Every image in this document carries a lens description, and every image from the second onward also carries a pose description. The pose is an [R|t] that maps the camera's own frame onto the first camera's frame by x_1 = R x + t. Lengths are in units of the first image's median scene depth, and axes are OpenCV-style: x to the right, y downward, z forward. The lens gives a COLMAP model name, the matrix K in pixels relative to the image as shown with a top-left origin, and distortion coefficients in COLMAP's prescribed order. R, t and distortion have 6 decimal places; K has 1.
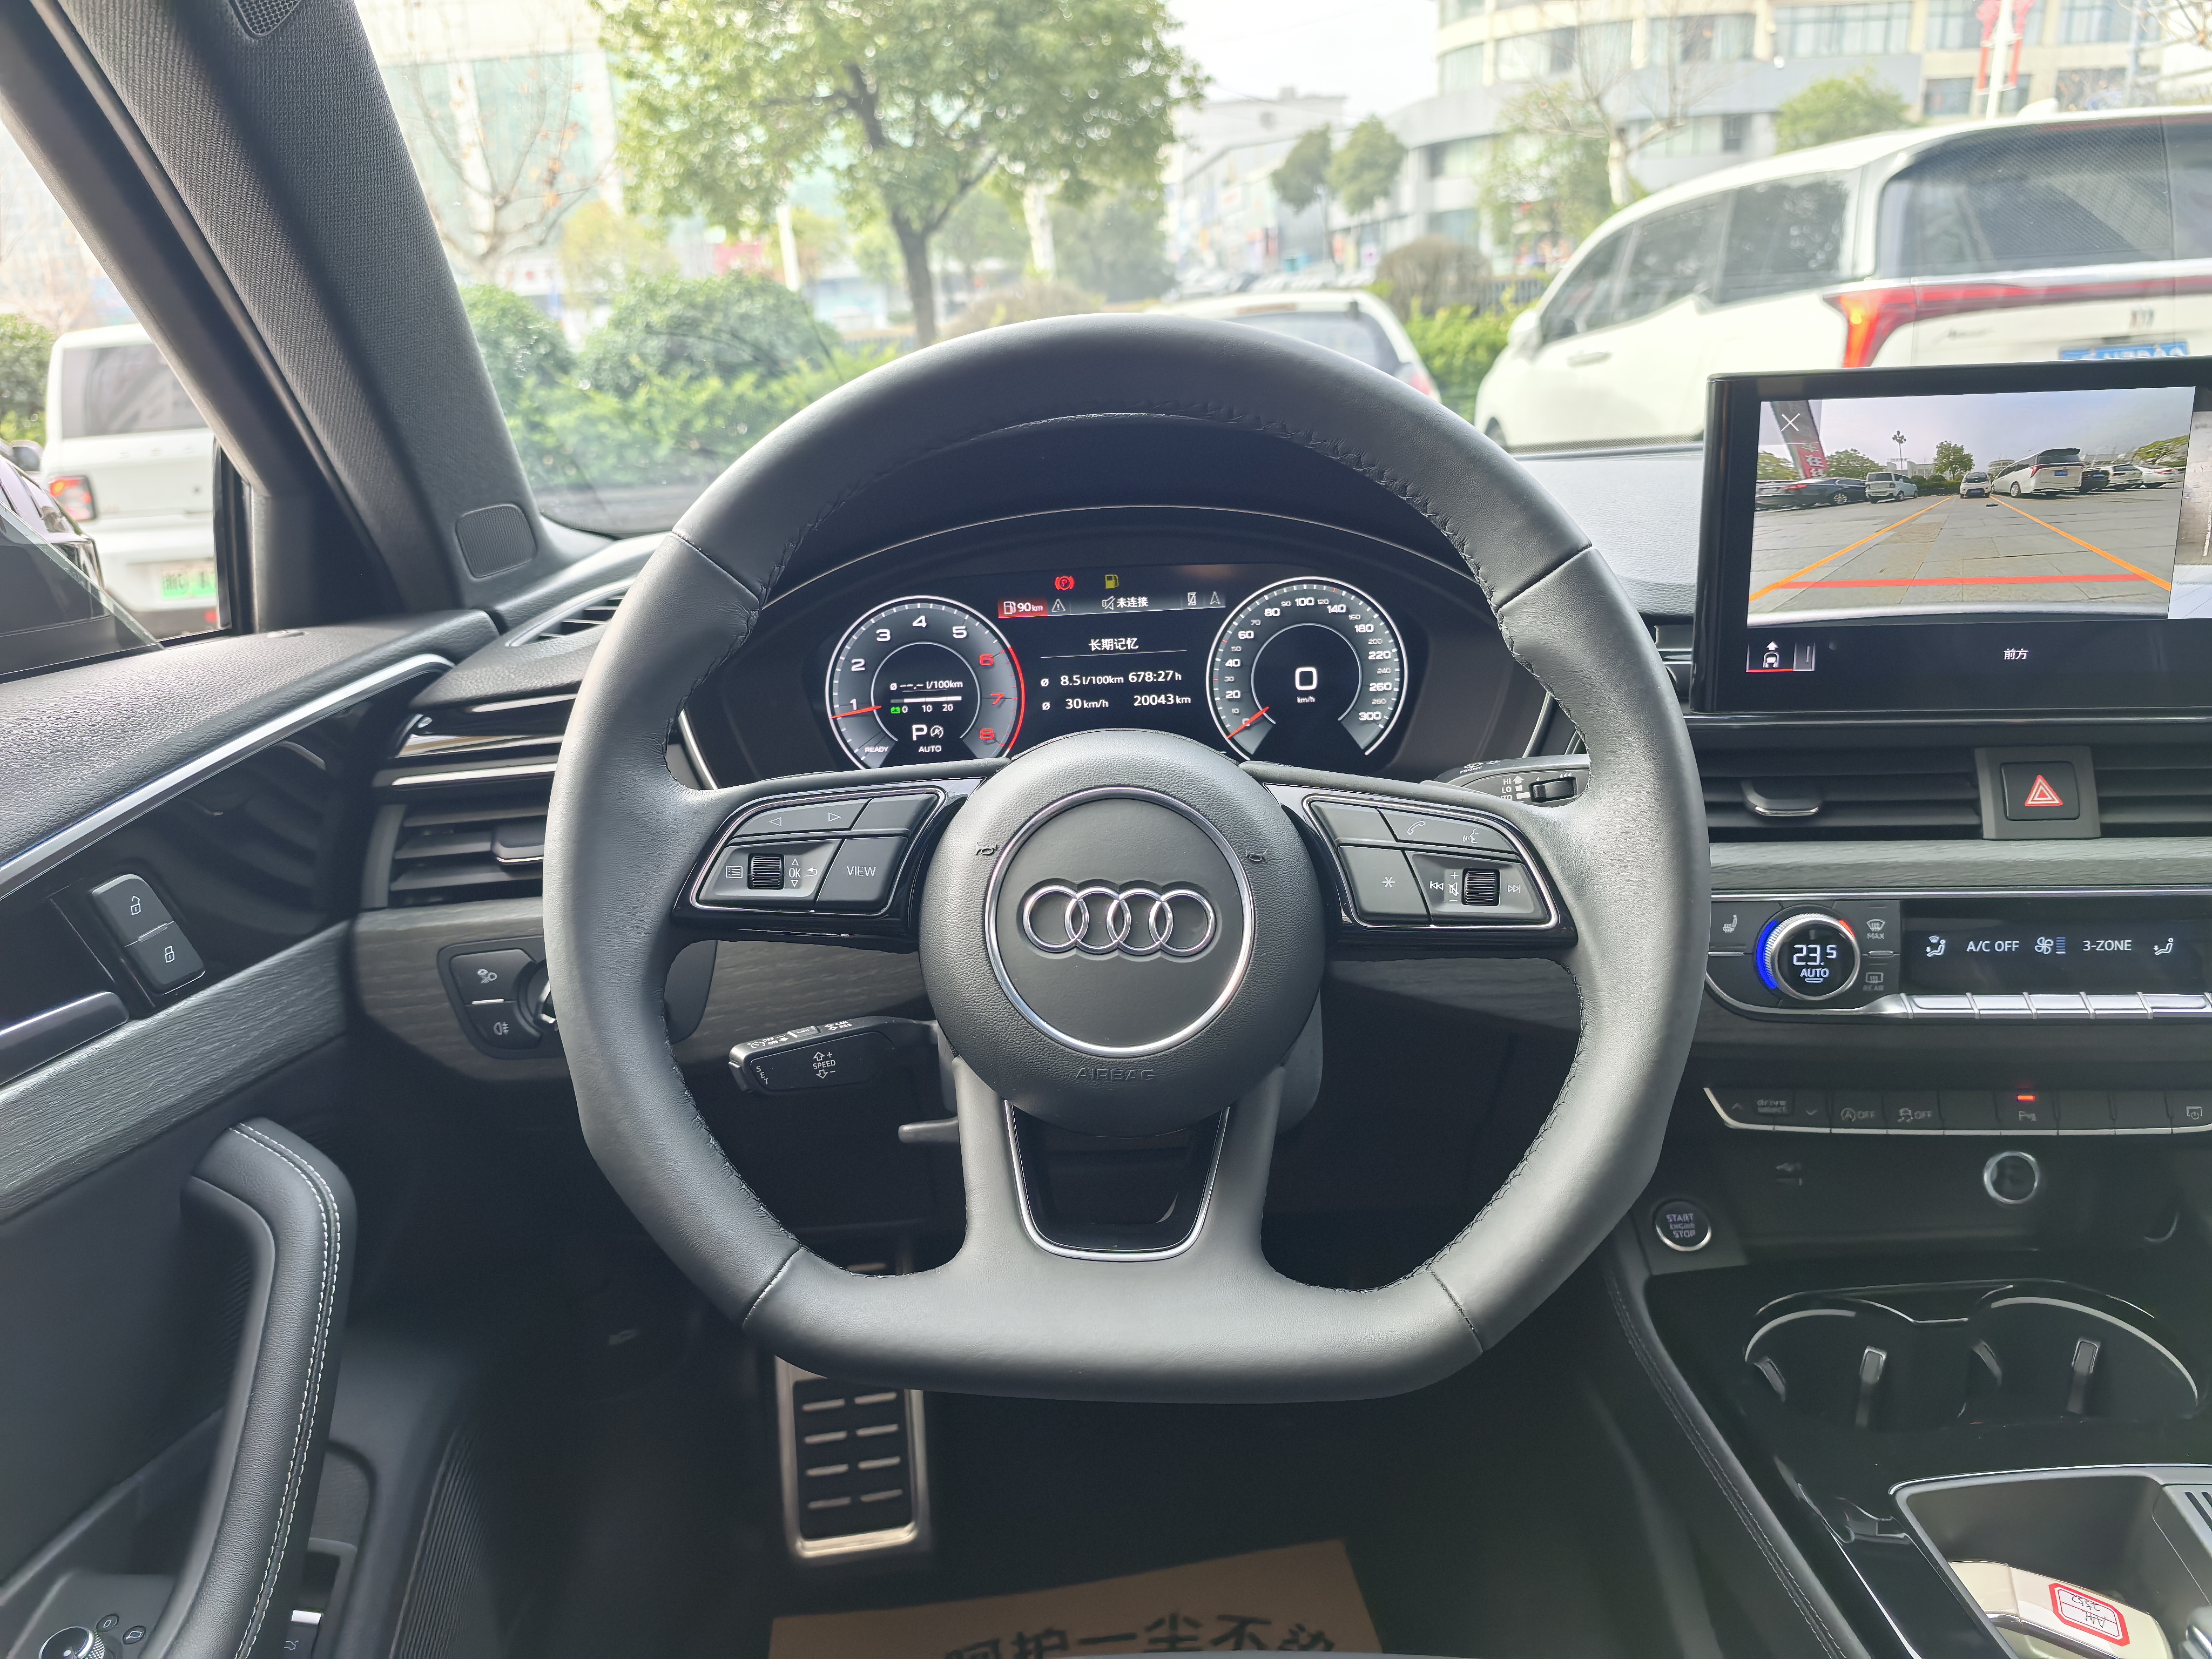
lens RADIAL K [[1657.9, 0, 1106.0], [0, 1657.9, 829.5], [0, 0, 1]] dist [0.007843, -0.021186]
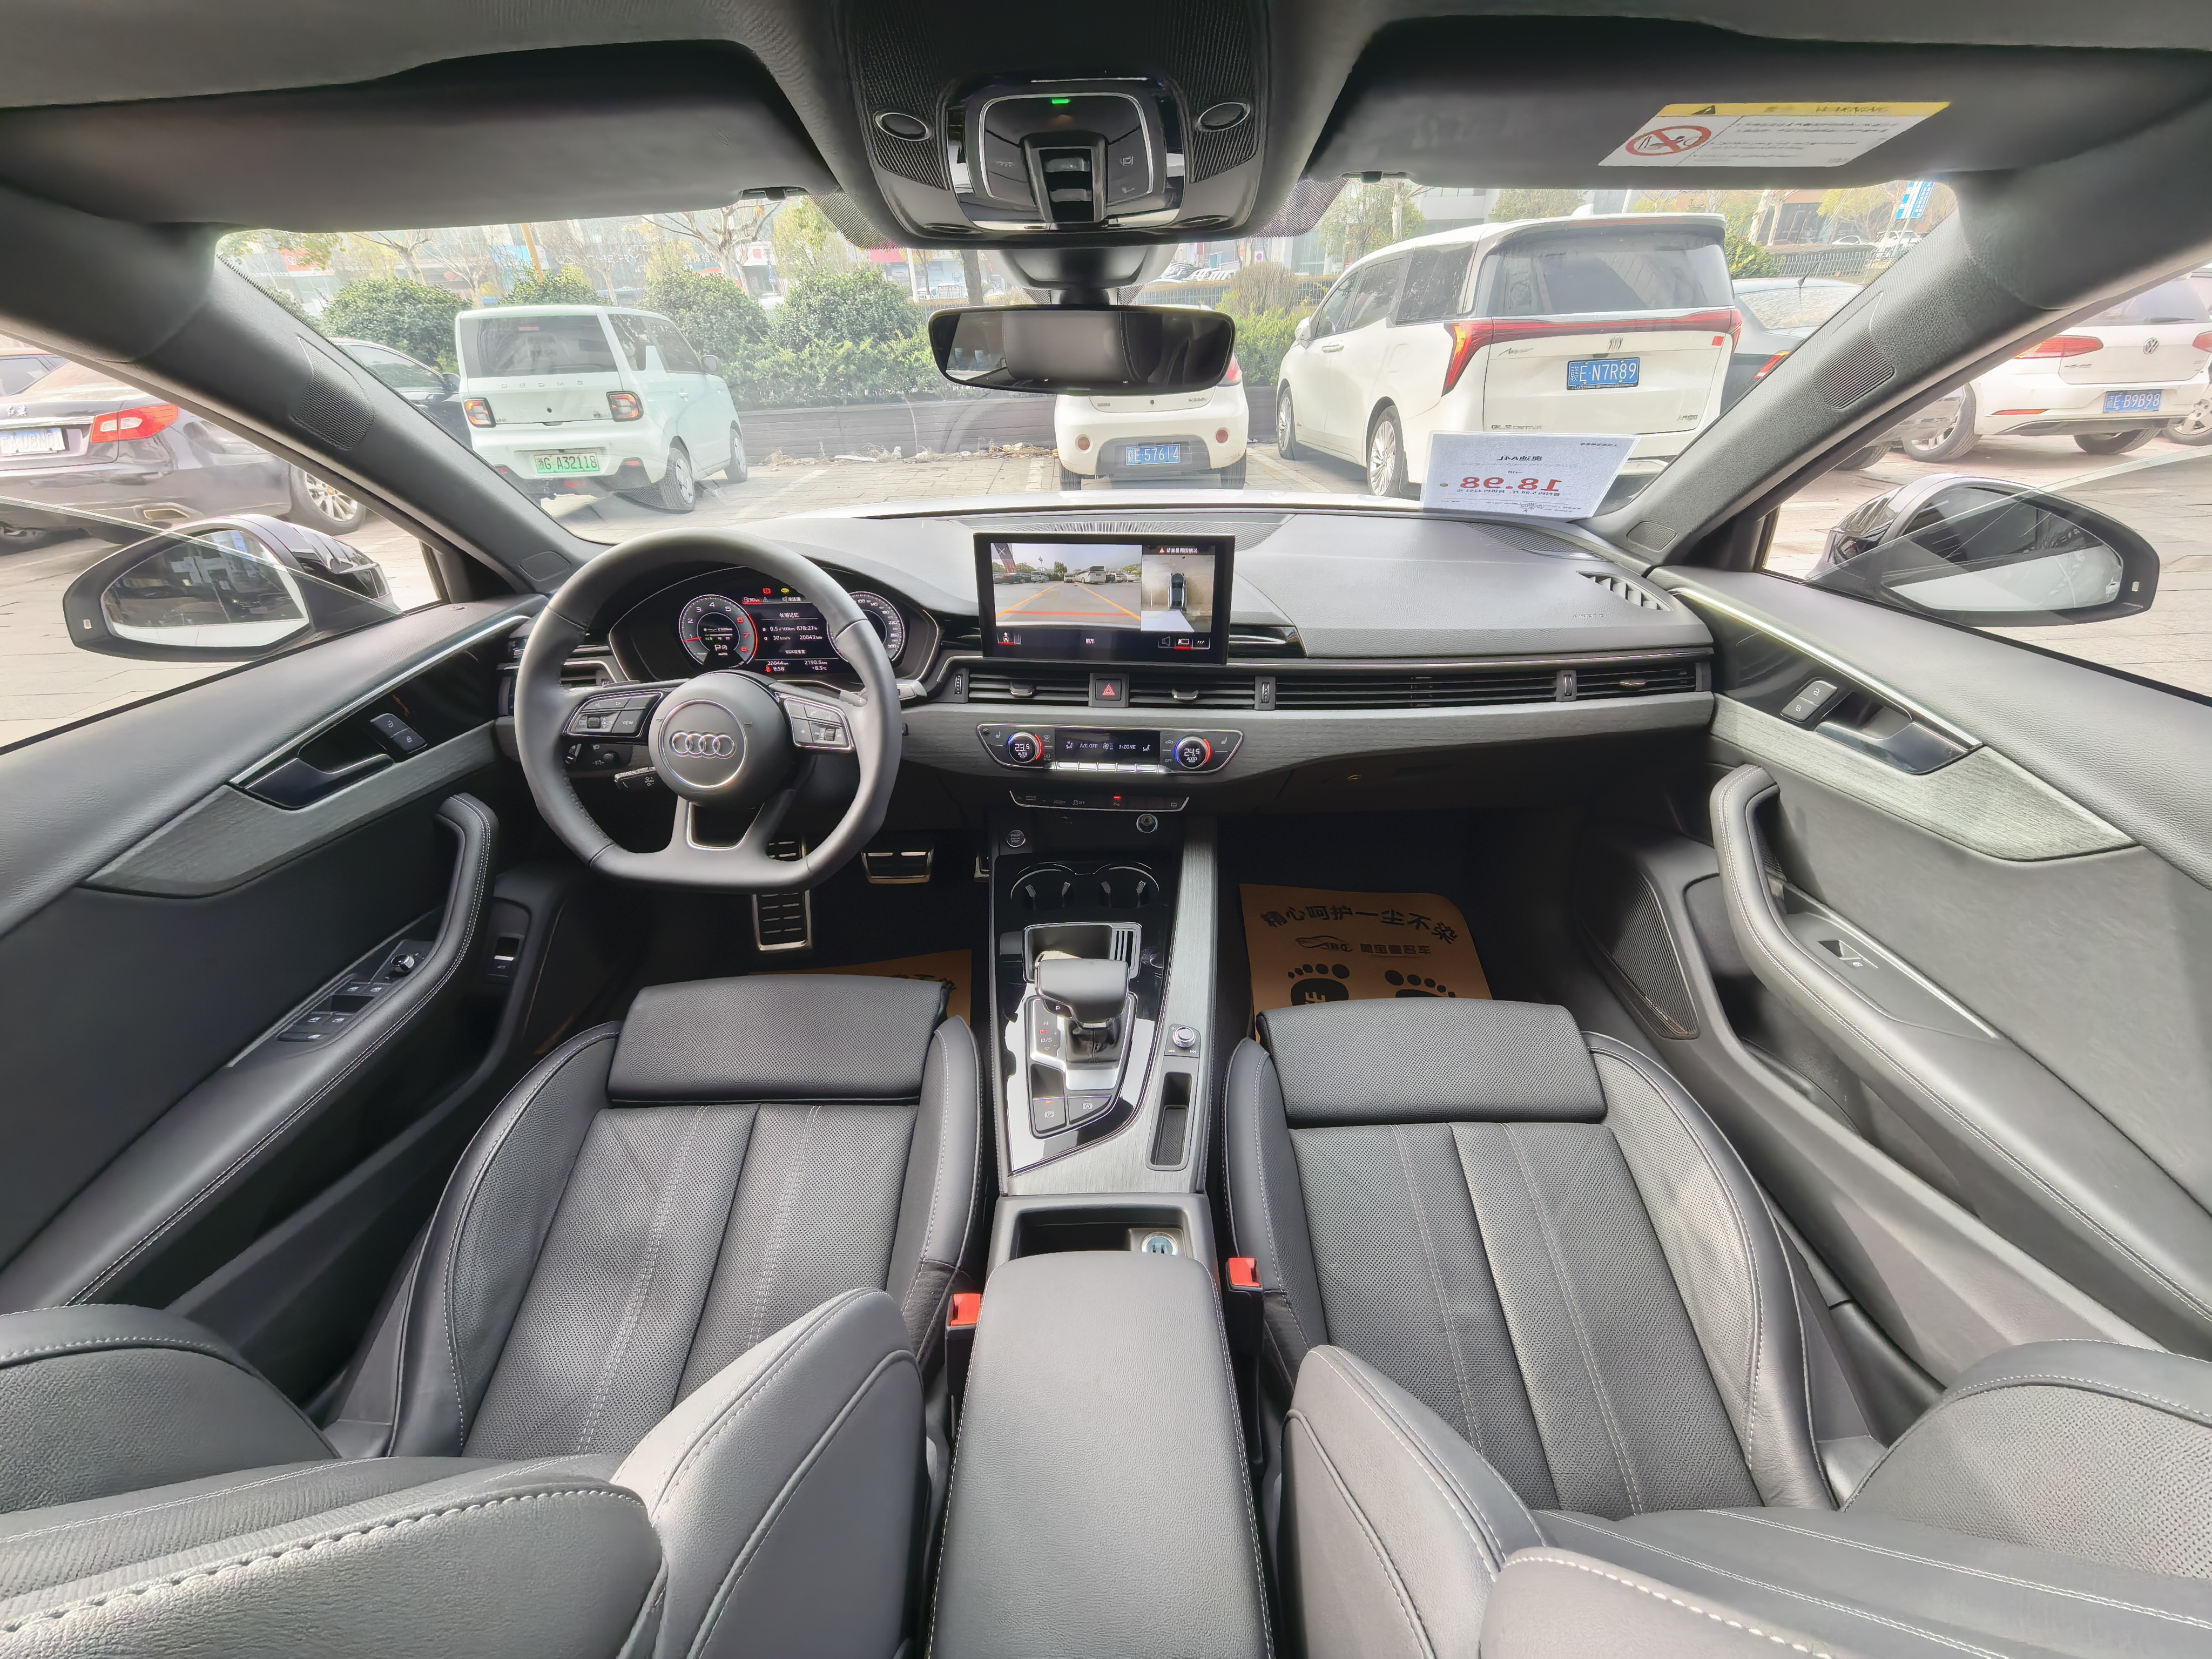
lens RADIAL K [[876.9, 0, 1106.0], [0, 876.9, 829.5], [0, 0, 1]] dist [-0.000230, -0.000752]
pose [[0.999577, 0.023512, 0.017141, 0.476028], [-0.027035, 0.968289, 0.248366, -0.140303], [-0.010758, -0.248724, 0.968515, -0.403288]]
